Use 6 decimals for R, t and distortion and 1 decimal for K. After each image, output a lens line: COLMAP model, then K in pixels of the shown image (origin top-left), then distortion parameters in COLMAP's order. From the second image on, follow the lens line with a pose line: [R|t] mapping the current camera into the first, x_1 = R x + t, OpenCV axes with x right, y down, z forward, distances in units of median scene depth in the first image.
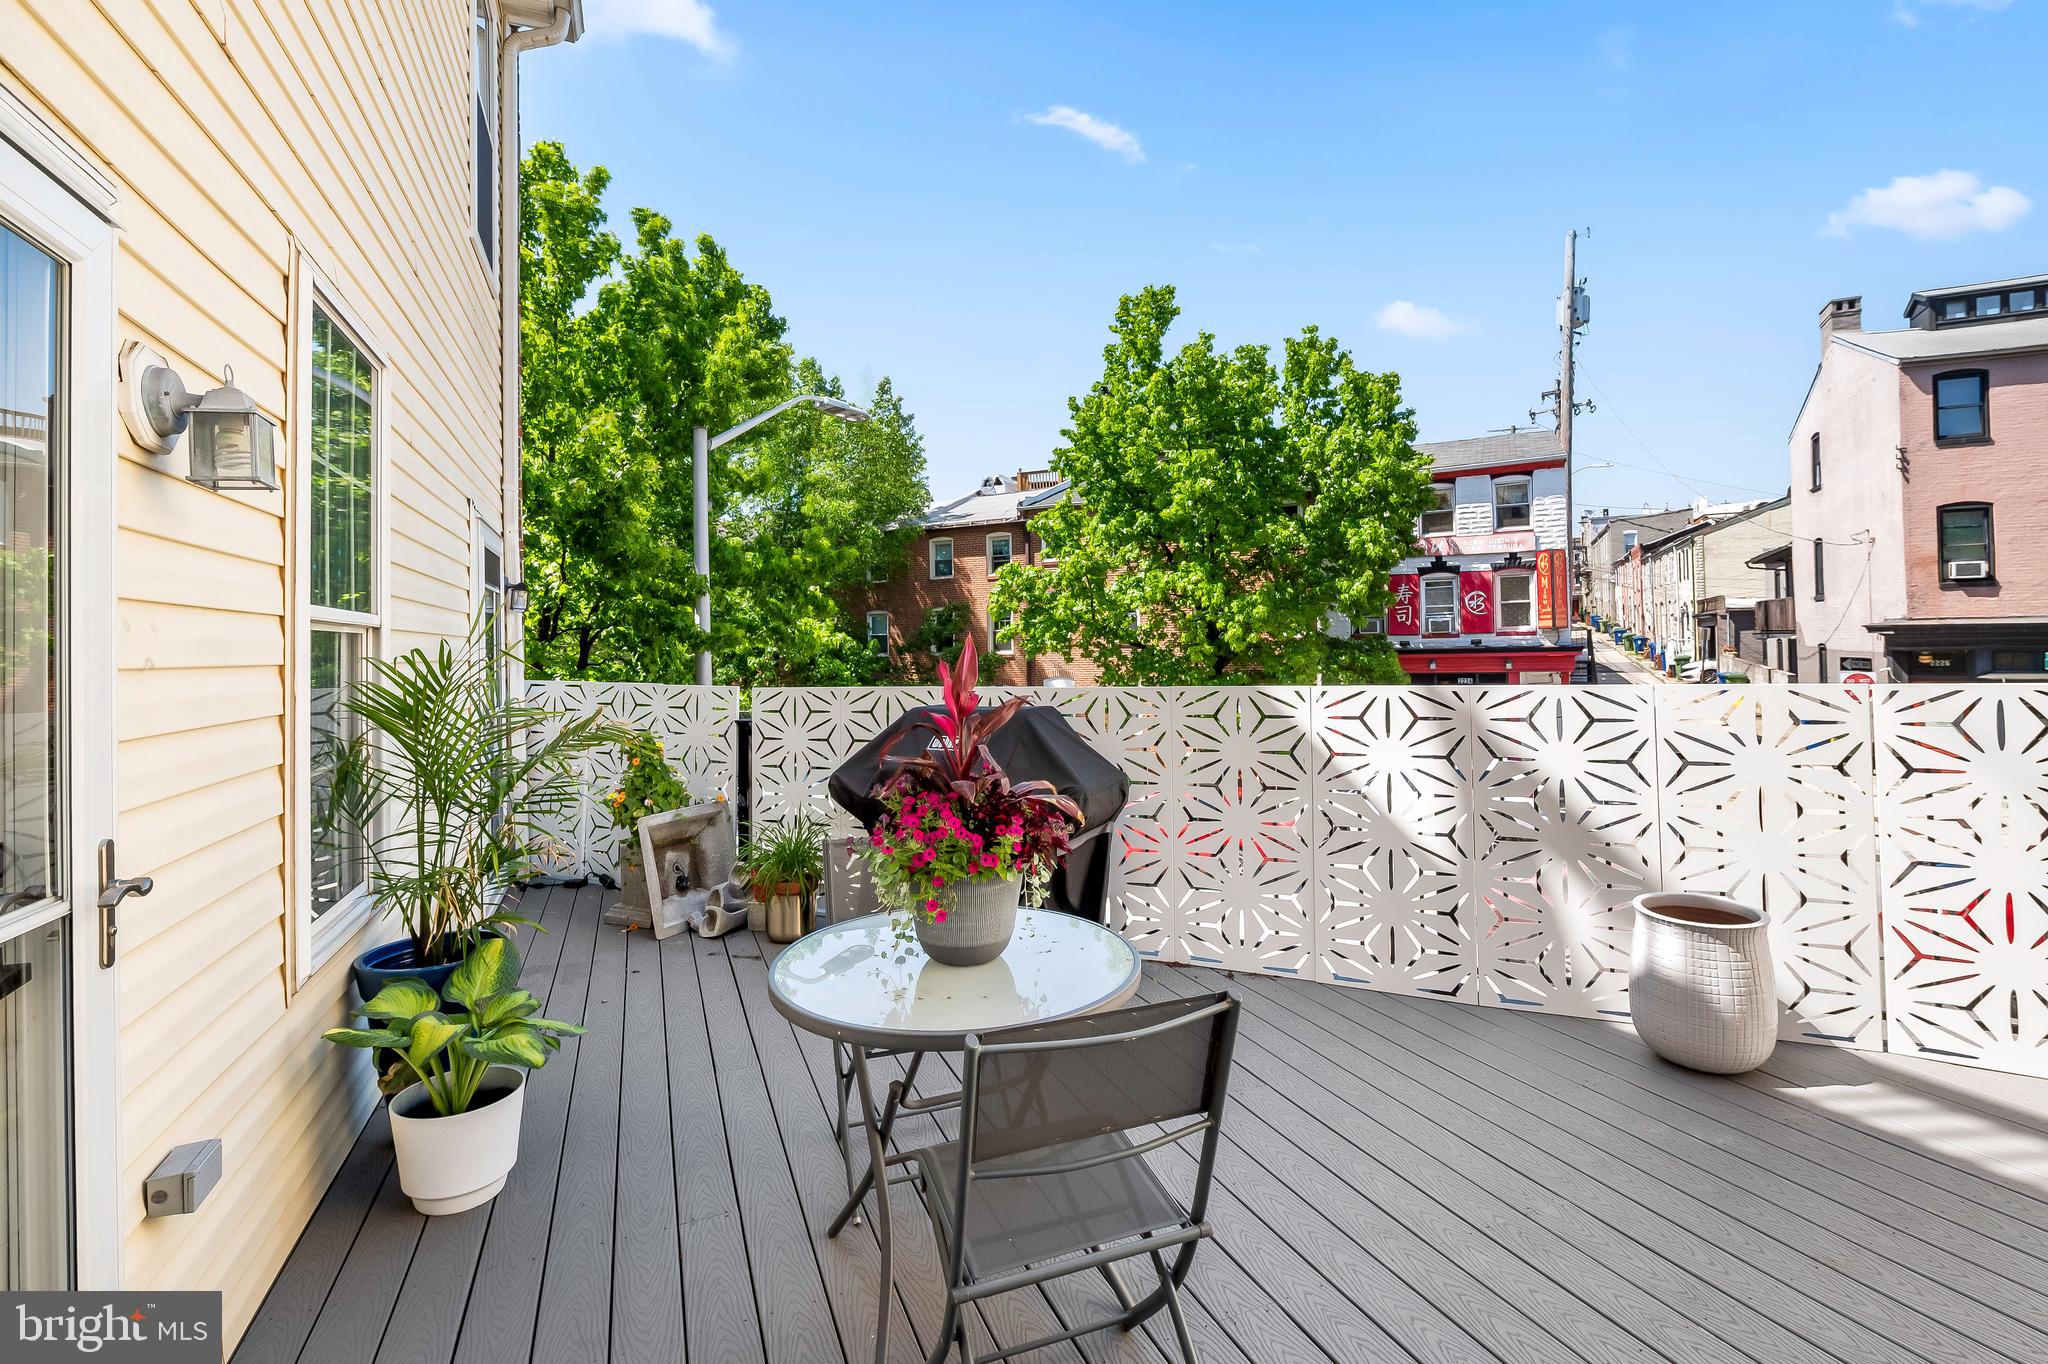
lens RADIAL K [[956.3, 0, 1029.5], [0, 956.3, 630.4], [0, 0, 1]] dist [-0.003349, -0.000562]
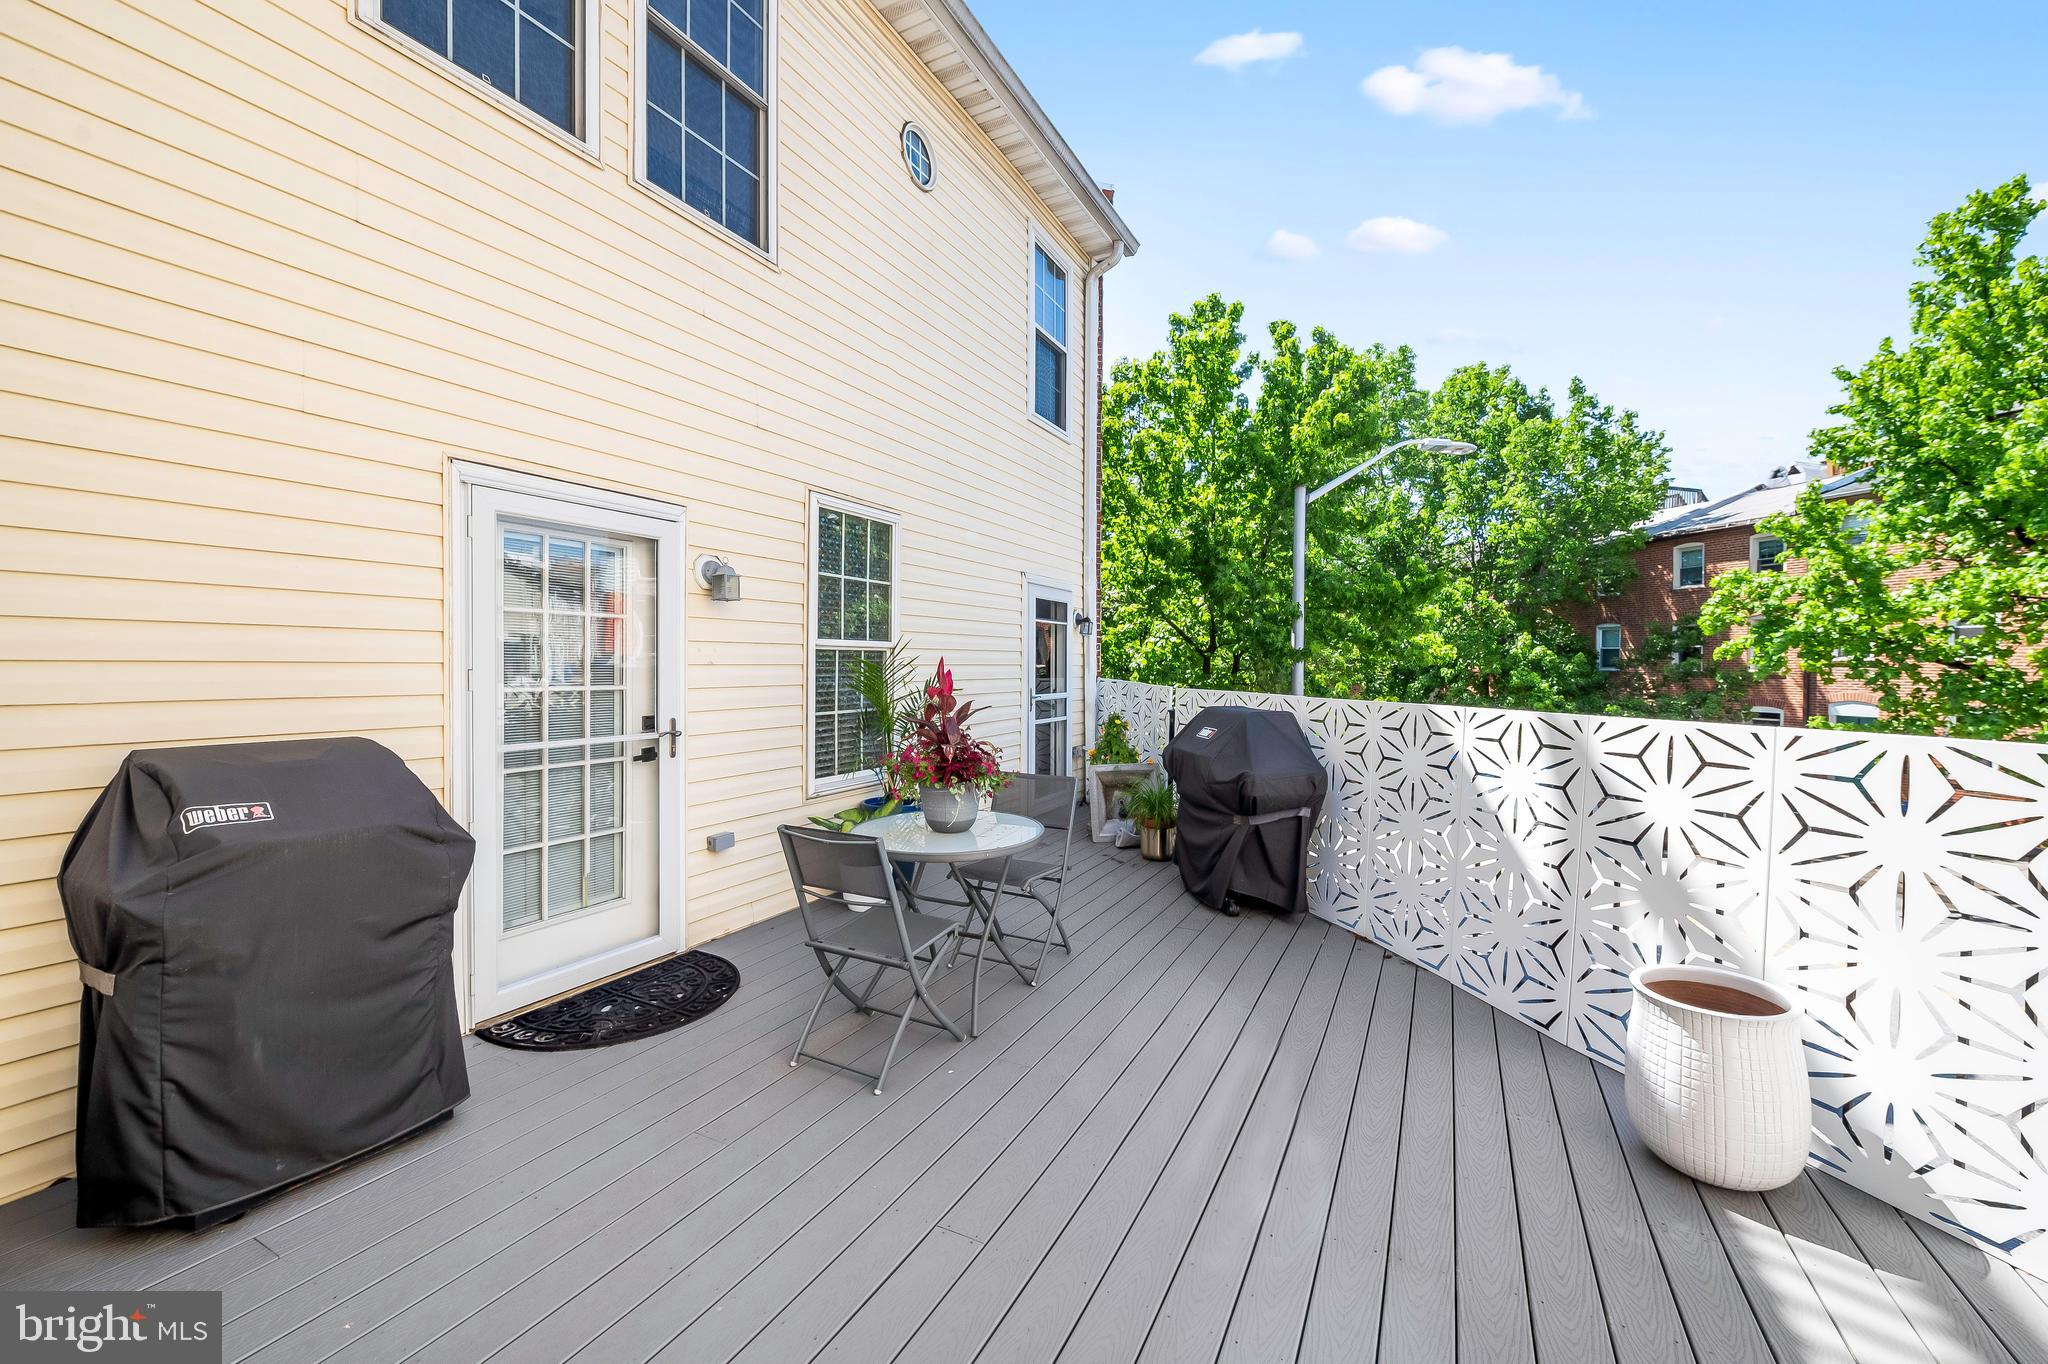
lens RADIAL K [[818.2, 0, 1034.4], [0, 818.2, 658.3], [0, 0, 1]] dist [-0.007779, 0.000214]
pose [[0.651395, 0.019070, -0.758499, 0.240325], [-0.002911, 0.999740, 0.022636, -0.005324], [0.758733, -0.012537, 0.651281, 0.018919]]
